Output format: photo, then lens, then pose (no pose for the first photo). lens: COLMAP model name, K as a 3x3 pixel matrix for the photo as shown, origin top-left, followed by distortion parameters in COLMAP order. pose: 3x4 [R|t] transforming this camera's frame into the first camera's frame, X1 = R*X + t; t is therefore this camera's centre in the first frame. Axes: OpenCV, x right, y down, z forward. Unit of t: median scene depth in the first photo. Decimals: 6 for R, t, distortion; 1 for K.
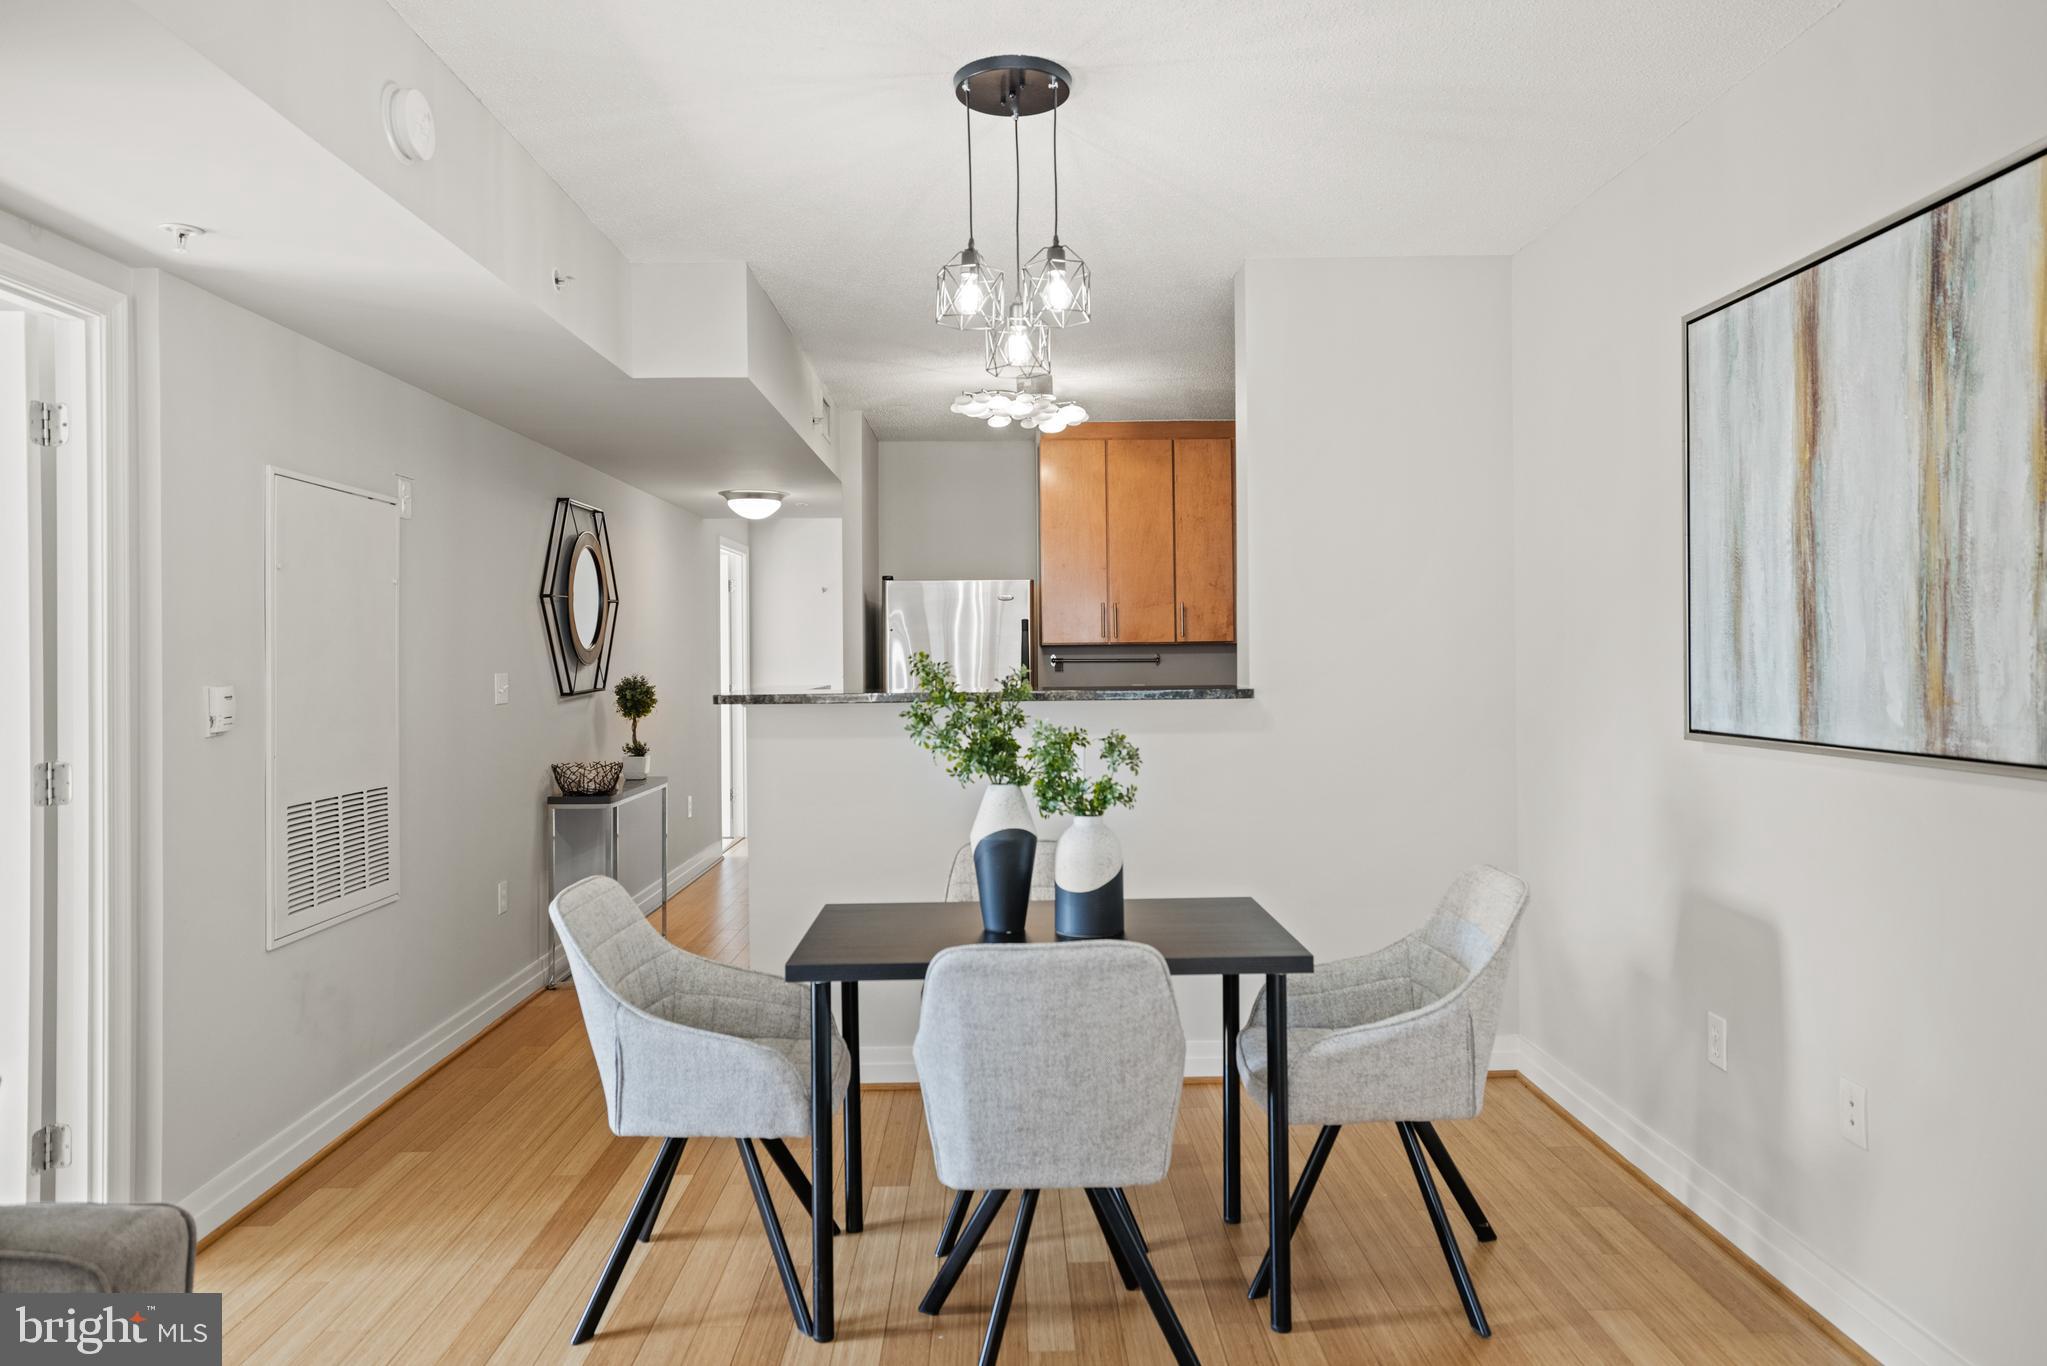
lens RADIAL K [[1287.4, 0, 1020.4], [0, 1287.4, 654.4], [0, 0, 1]] dist [-0.018647, 0.034441]
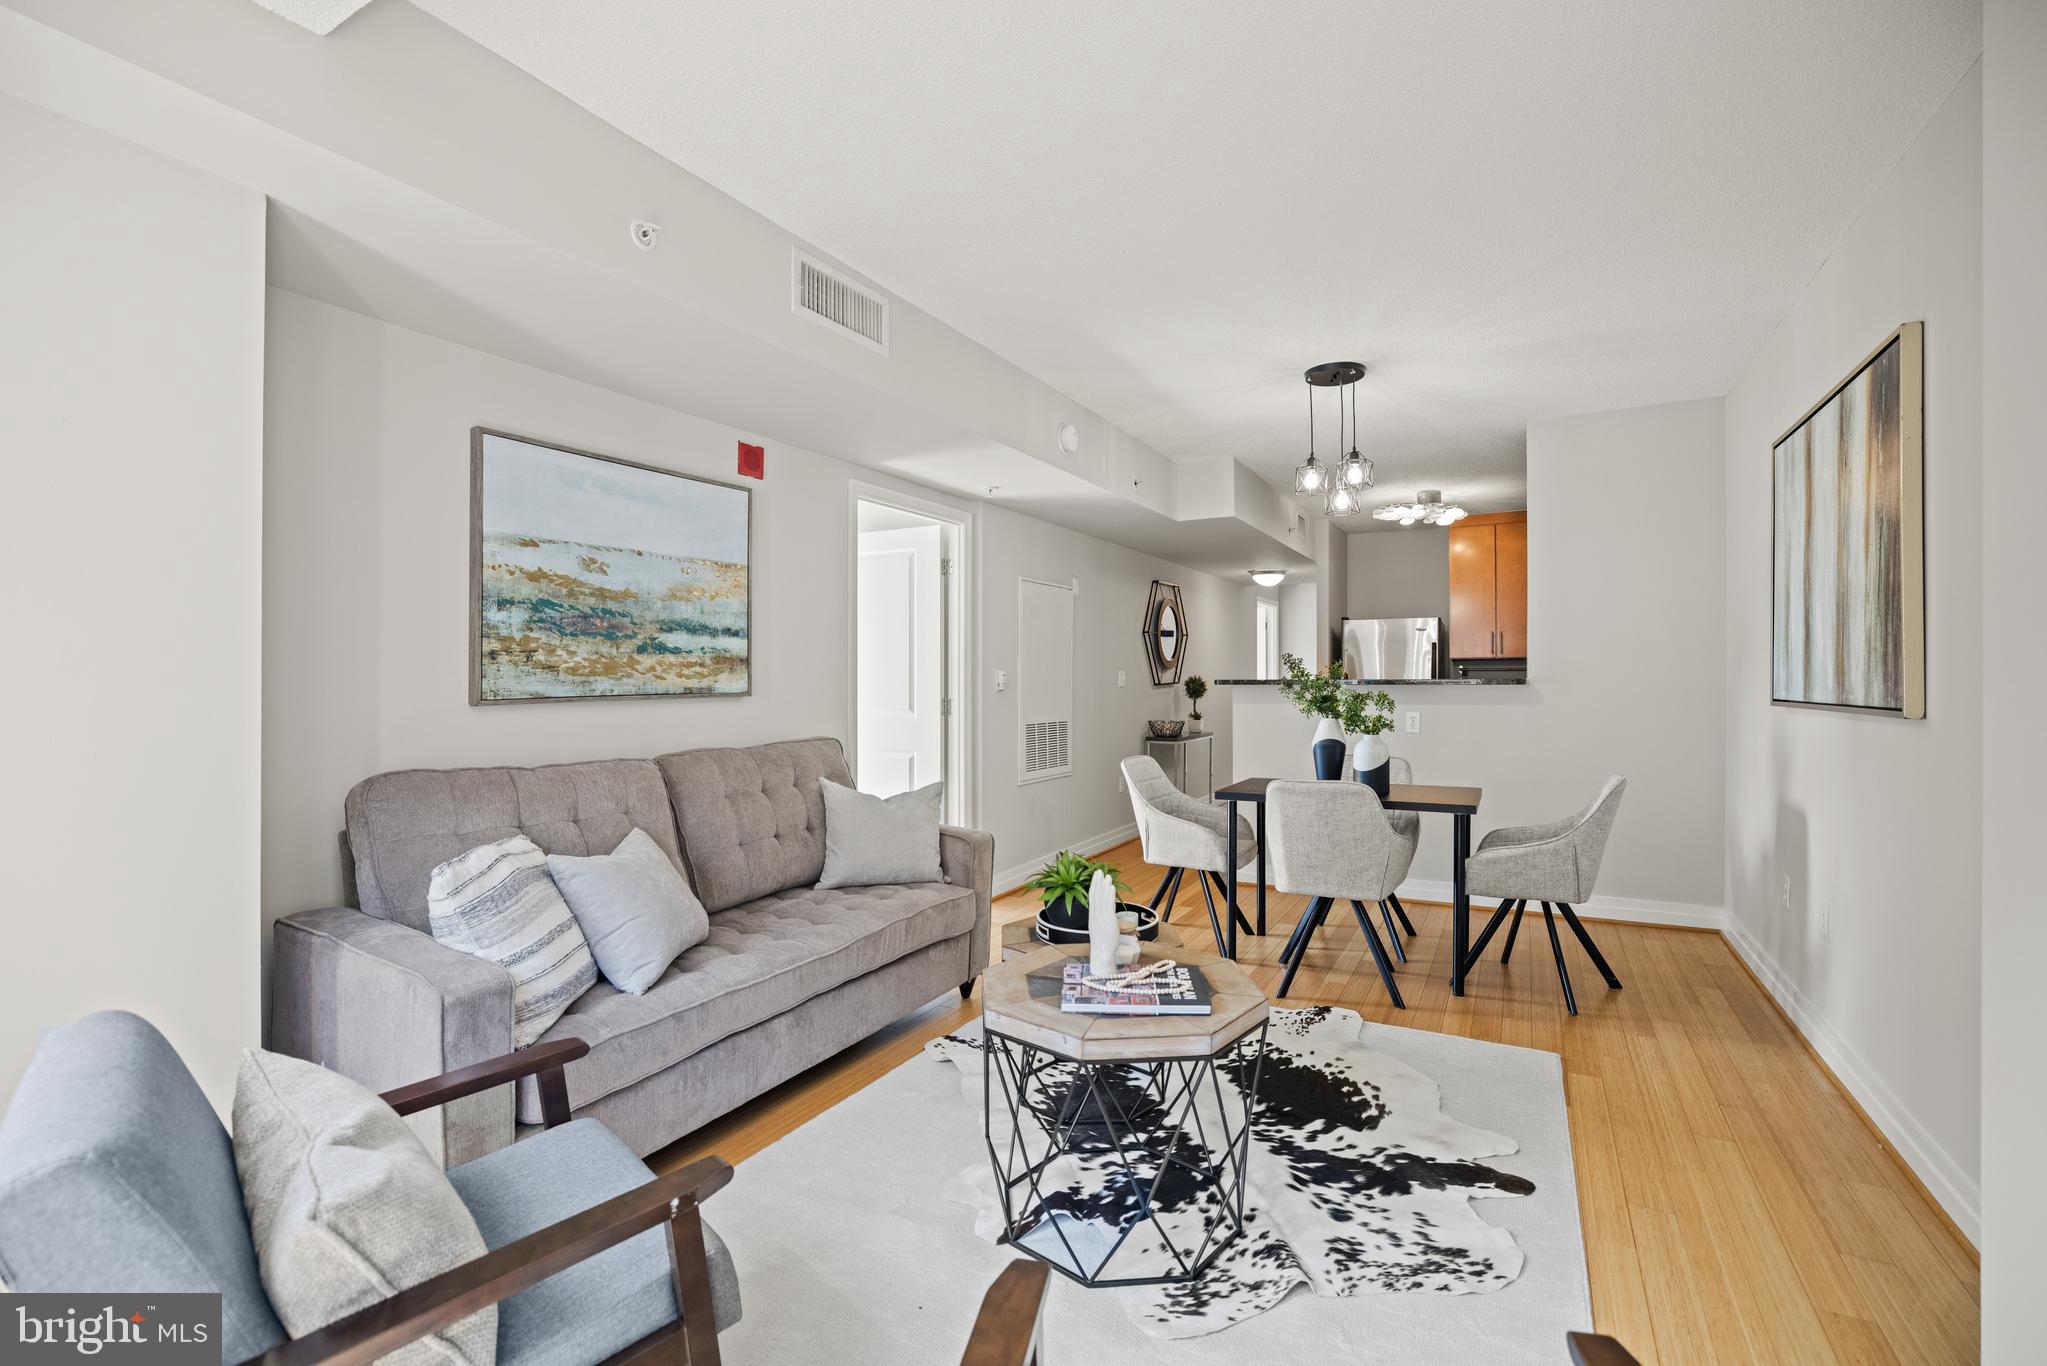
lens RADIAL K [[889.1, 0, 1030.0], [0, 889.1, 687.7], [0, 0, 1]] dist [-0.044937, 0.021340]
pose [[0.865259, 0.011963, -0.501182, 0.280105], [-0.005127, 0.999874, 0.015016, 0.034590], [0.501299, -0.010423, 0.865211, -0.449548]]
